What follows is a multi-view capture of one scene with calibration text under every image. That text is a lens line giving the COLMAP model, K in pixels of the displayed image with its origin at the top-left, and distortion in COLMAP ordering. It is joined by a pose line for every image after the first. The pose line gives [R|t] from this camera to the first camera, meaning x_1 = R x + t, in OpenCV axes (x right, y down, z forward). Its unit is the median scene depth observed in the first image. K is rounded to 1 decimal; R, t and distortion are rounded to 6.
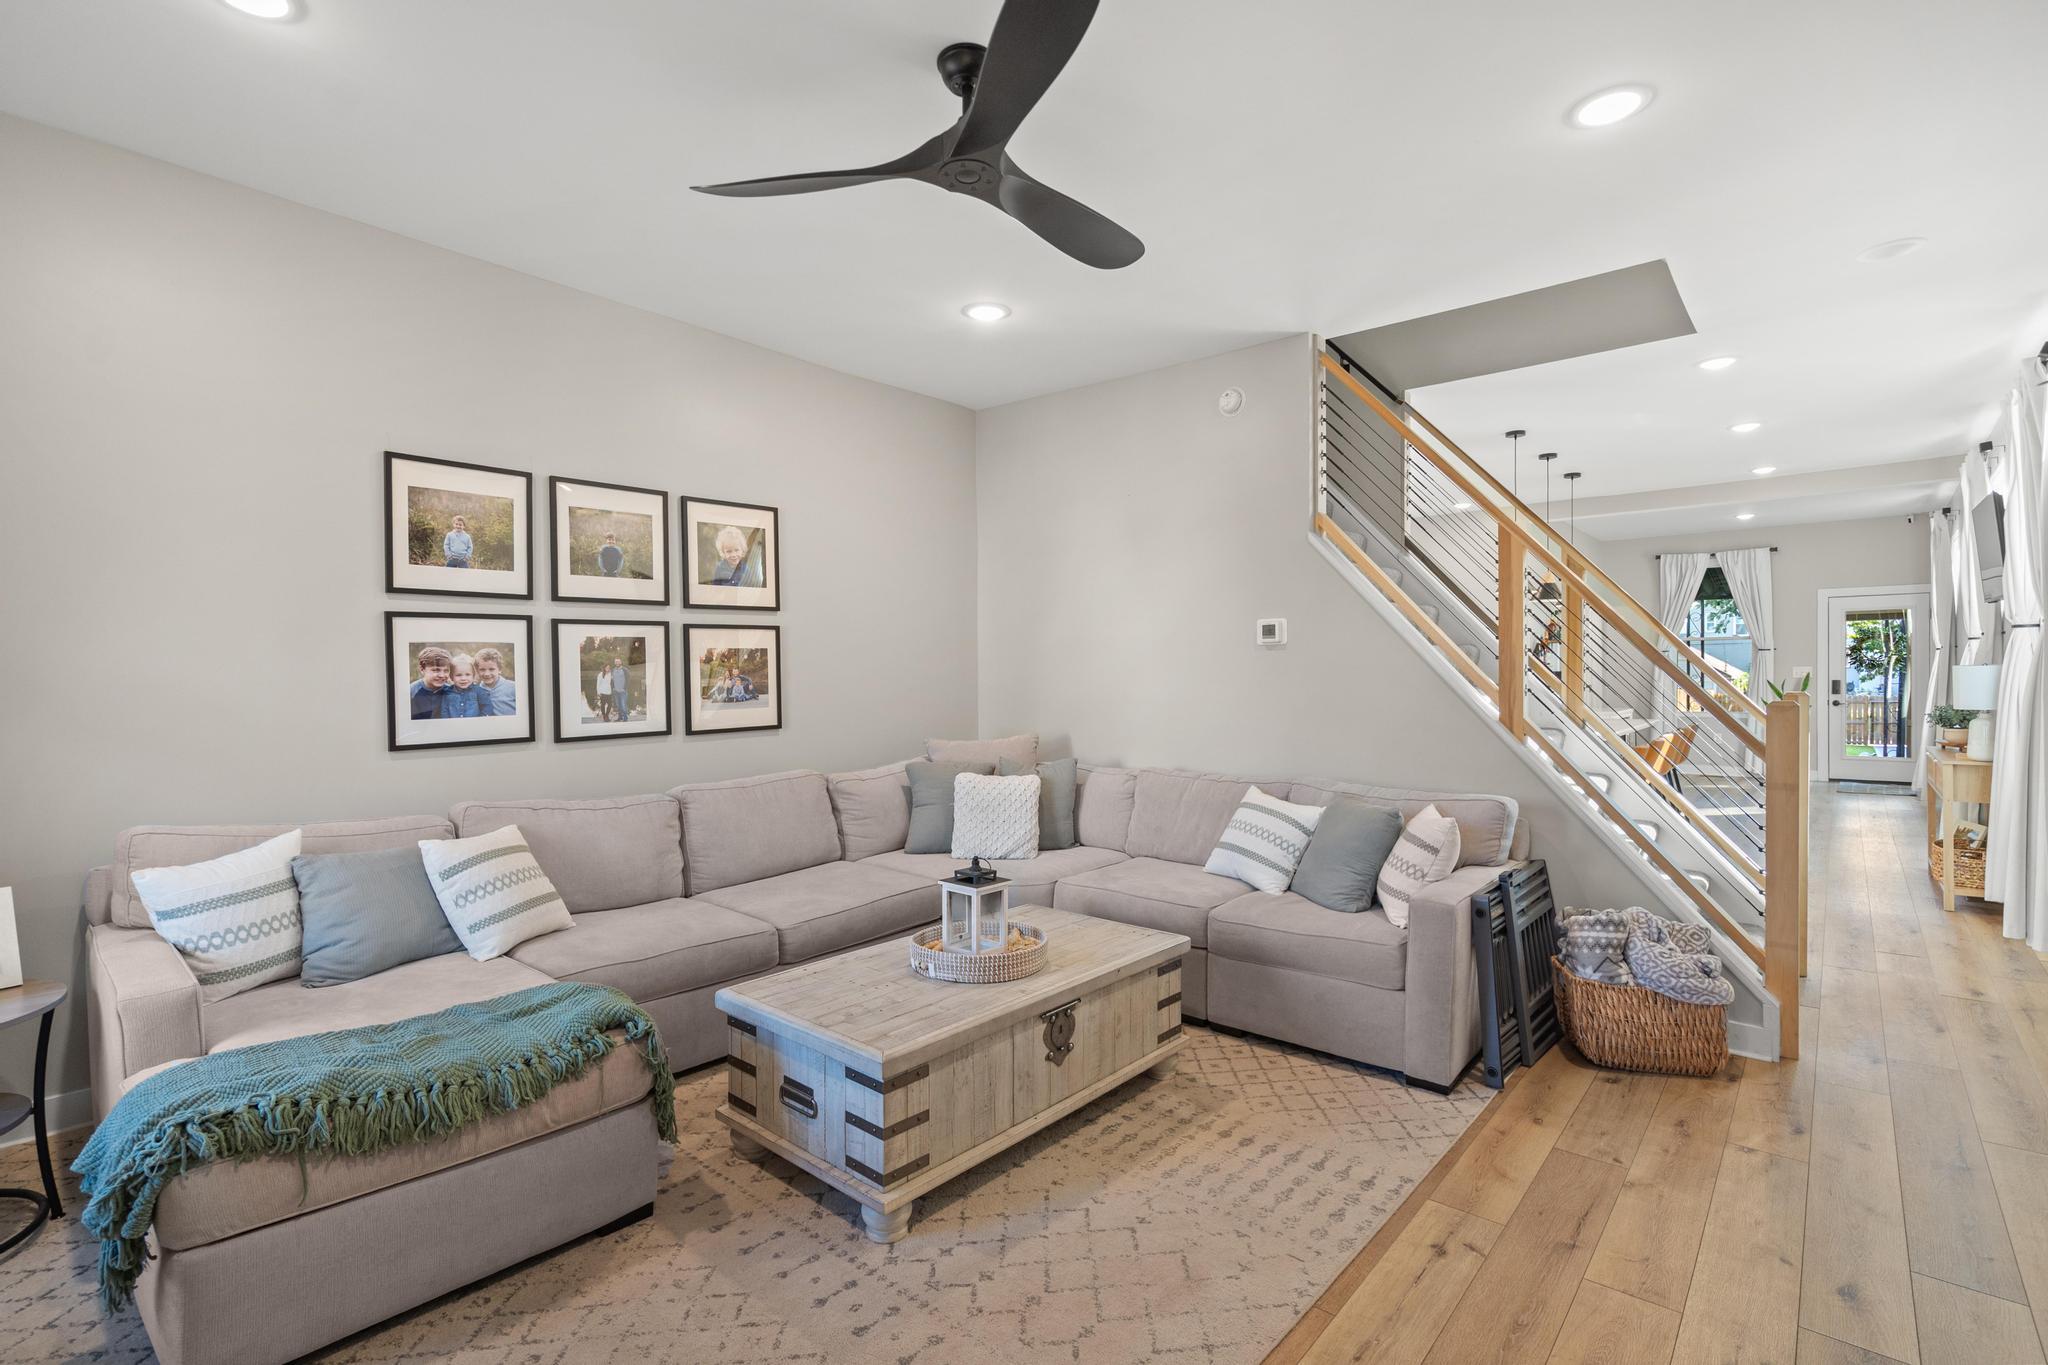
lens RADIAL K [[942.0, 0, 1012.4], [0, 942.0, 674.3], [0, 0, 1]] dist [-0.002258, 0.000604]
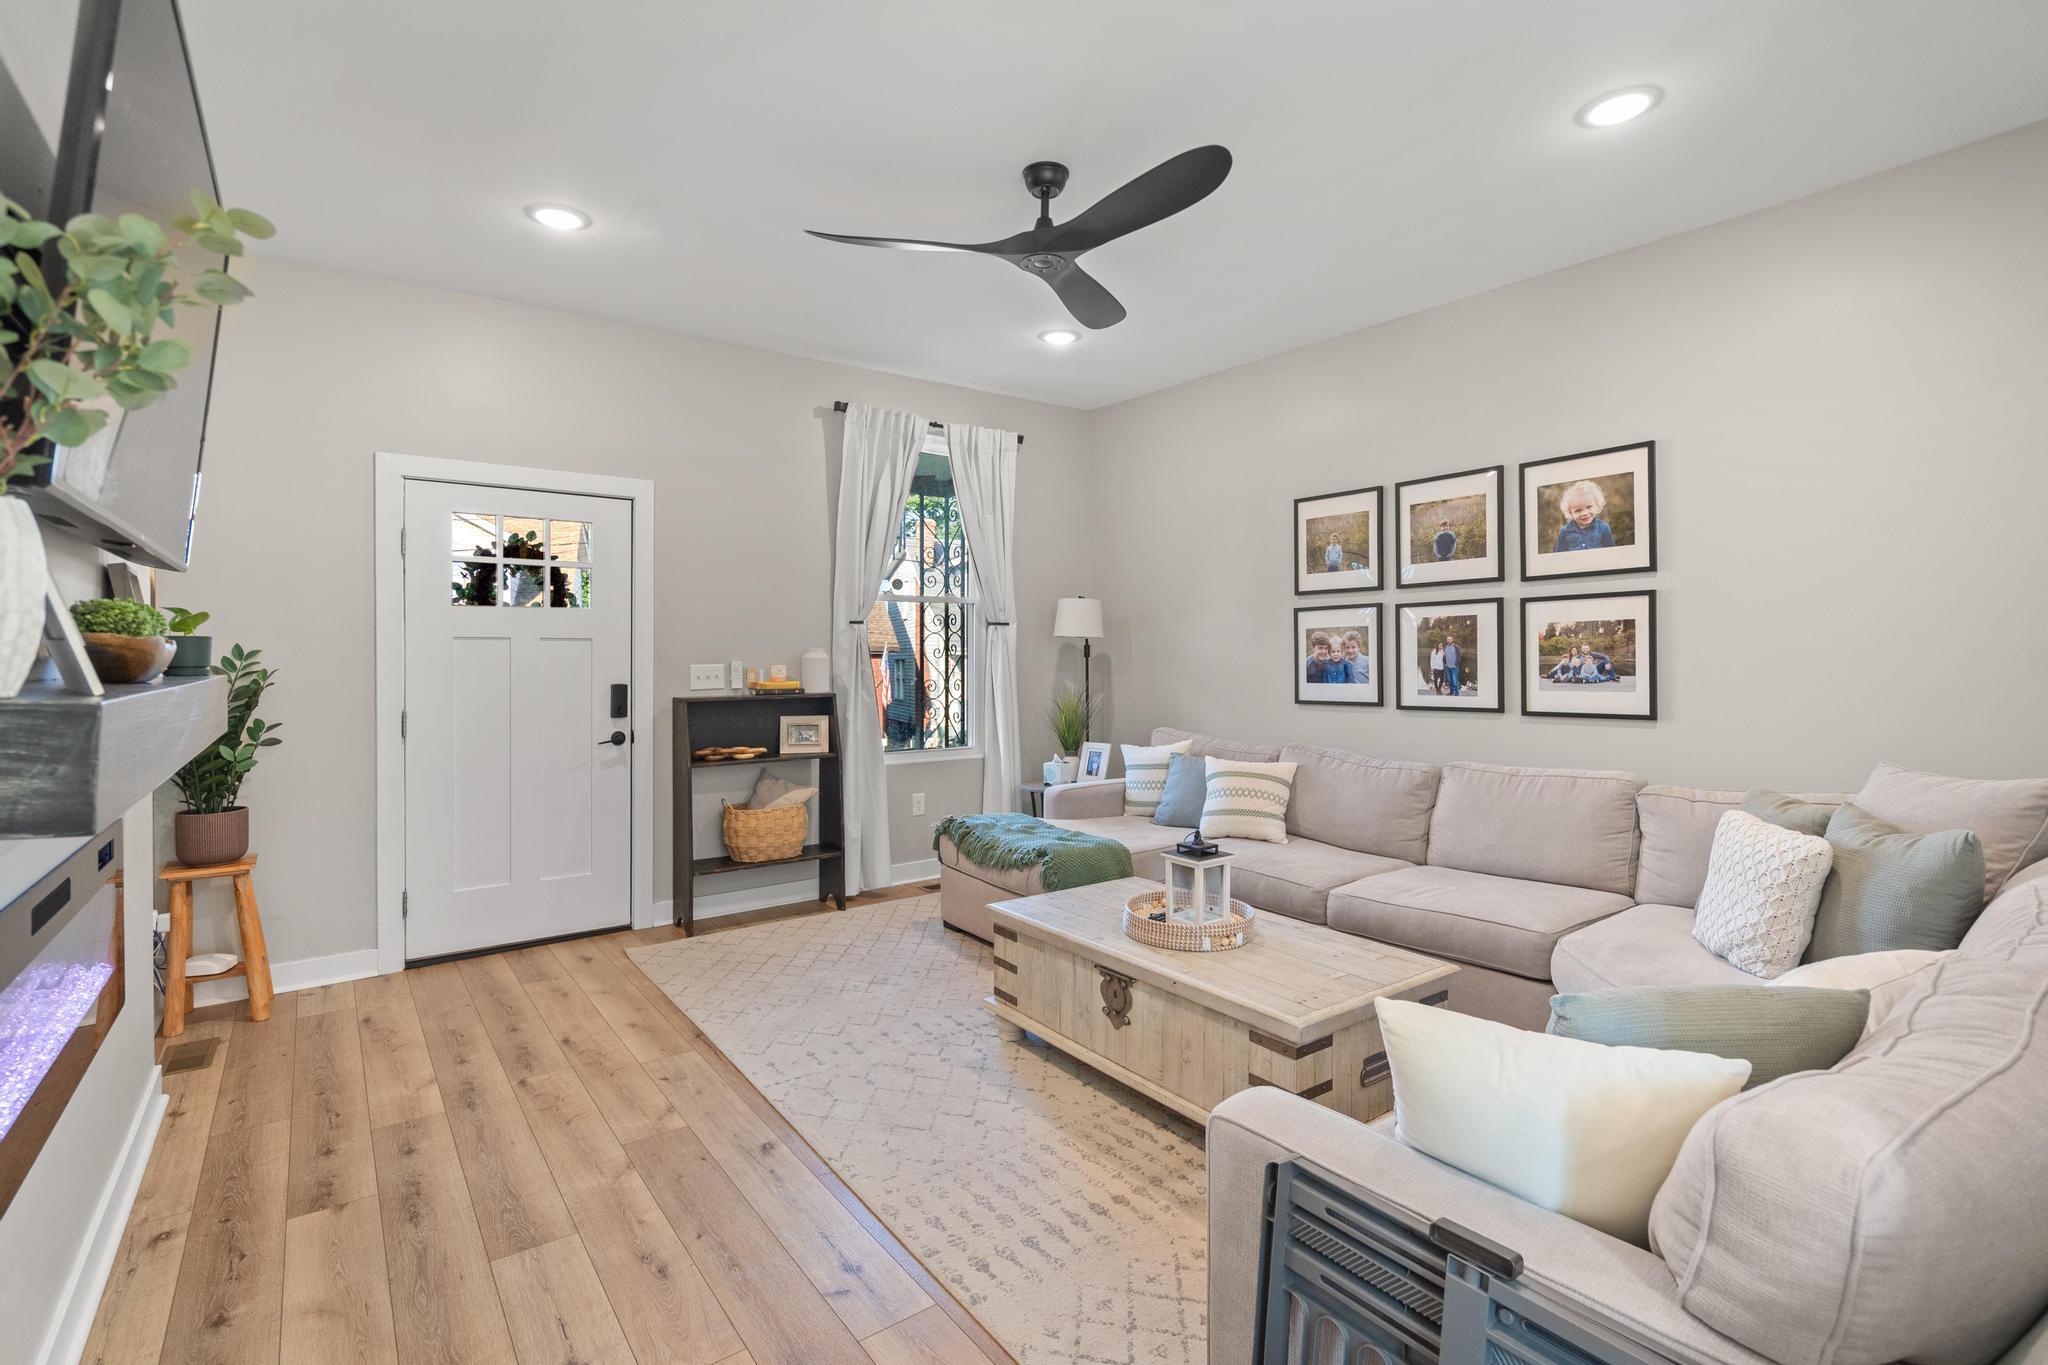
lens RADIAL K [[942.0, 0, 1011.2], [0, 942.0, 645.2], [0, 0, 1]] dist [-0.002258, 0.000604]
pose [[-0.209023, -0.003130, -0.977906, 0.771677], [0.001369, 0.999993, -0.003493, -0.003974], [0.977910, -0.002069, -0.209017, 0.778571]]
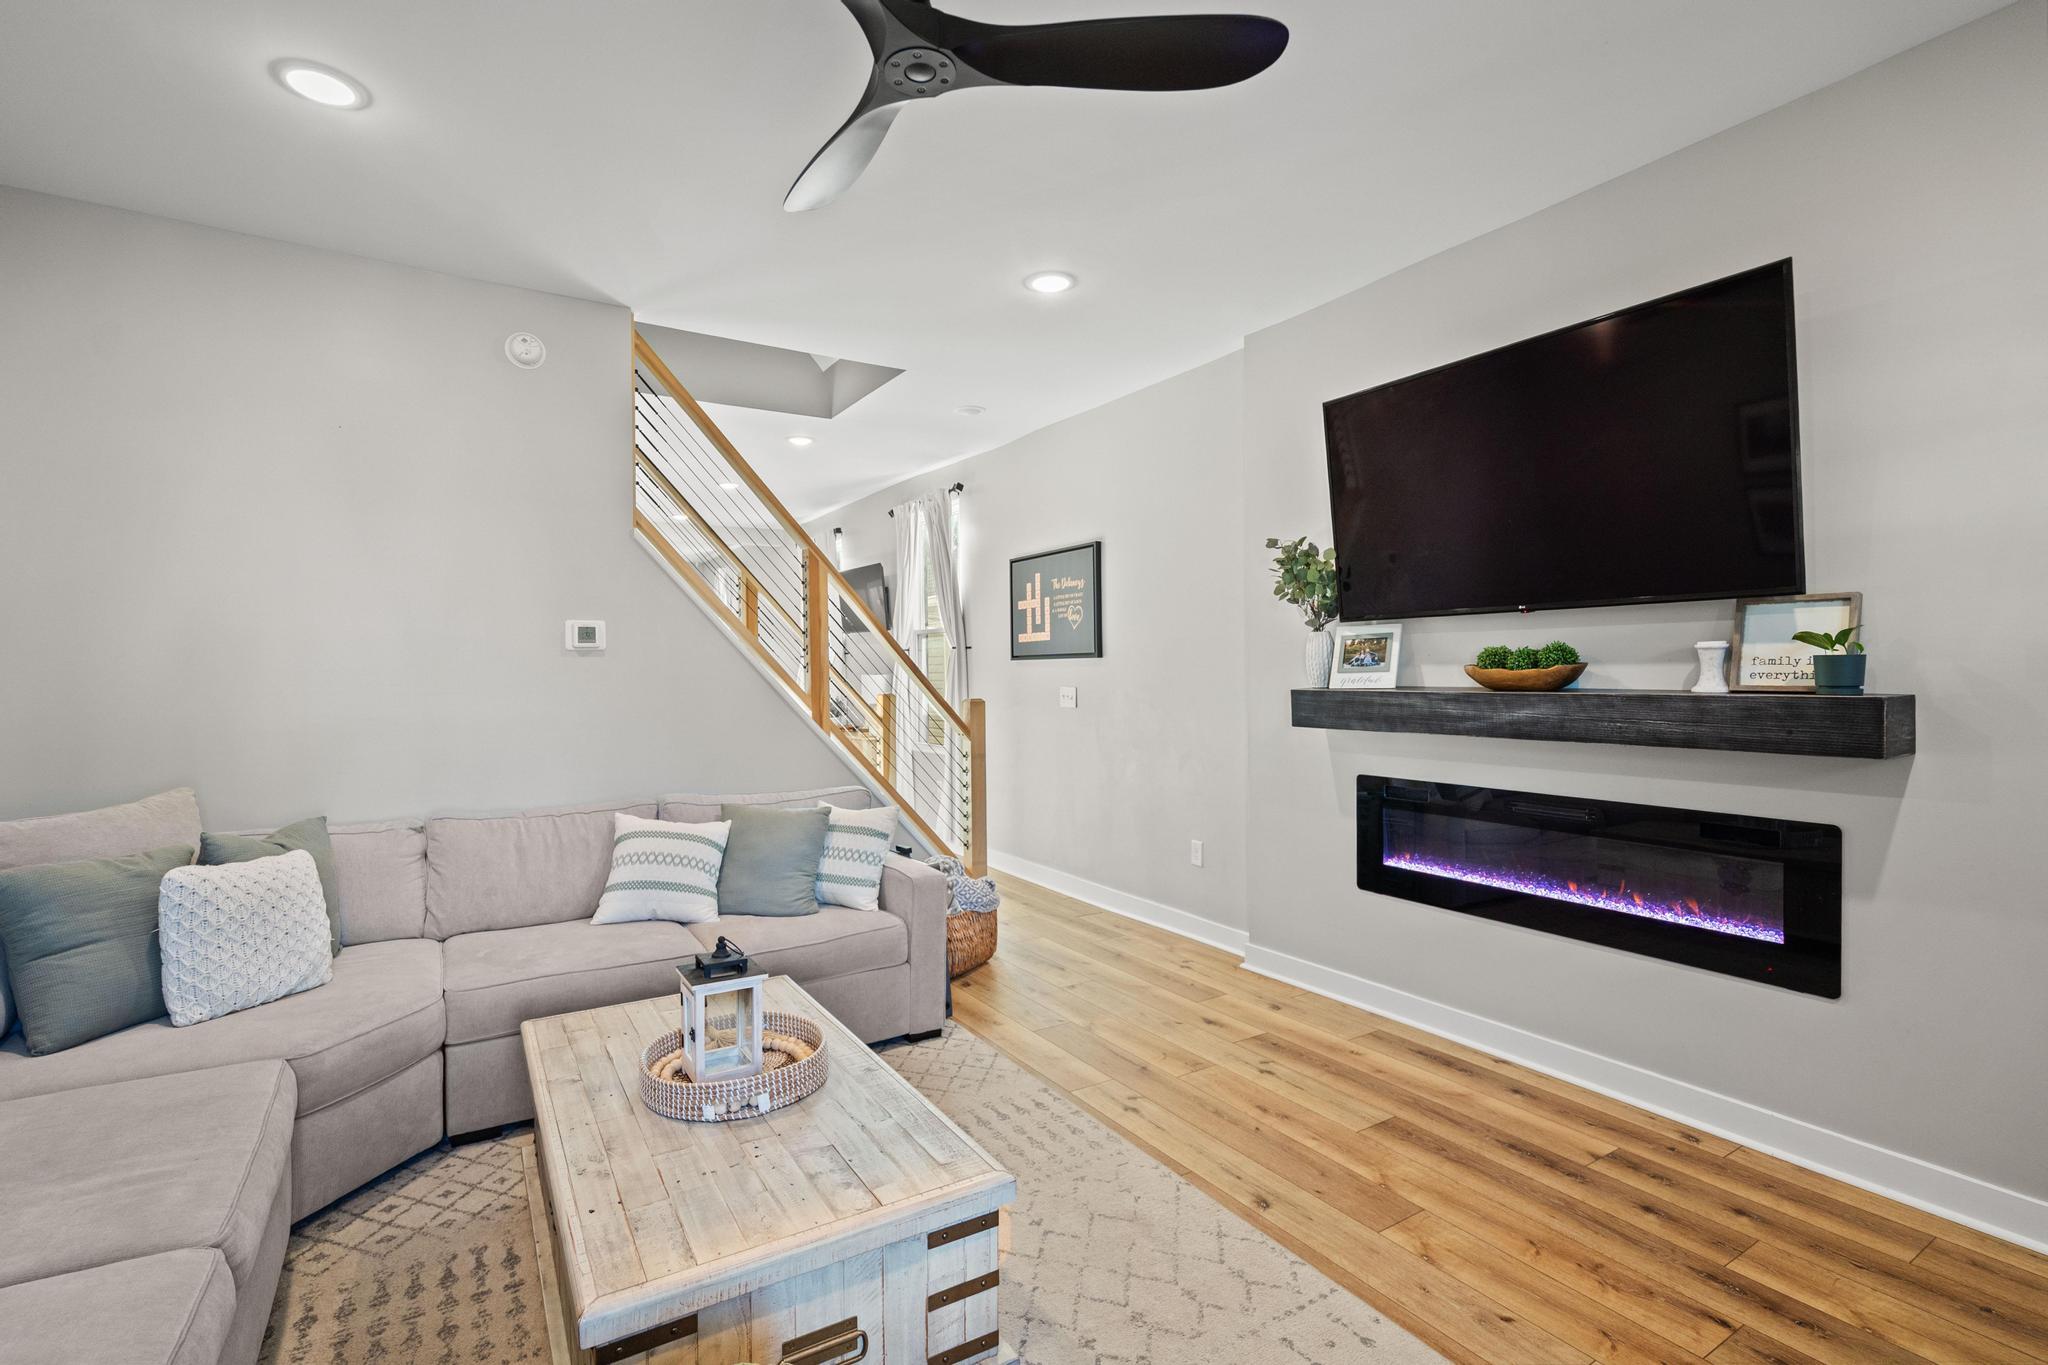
lens RADIAL K [[942.0, 0, 1005.6], [0, 942.0, 673.0], [0, 0, 1]] dist [-0.002258, 0.000604]
pose [[0.298524, 0.003651, 0.954395, -0.508159], [0.008945, 0.999938, -0.006624, -0.001761], [-0.954360, 0.010515, 0.298473, 0.439341]]
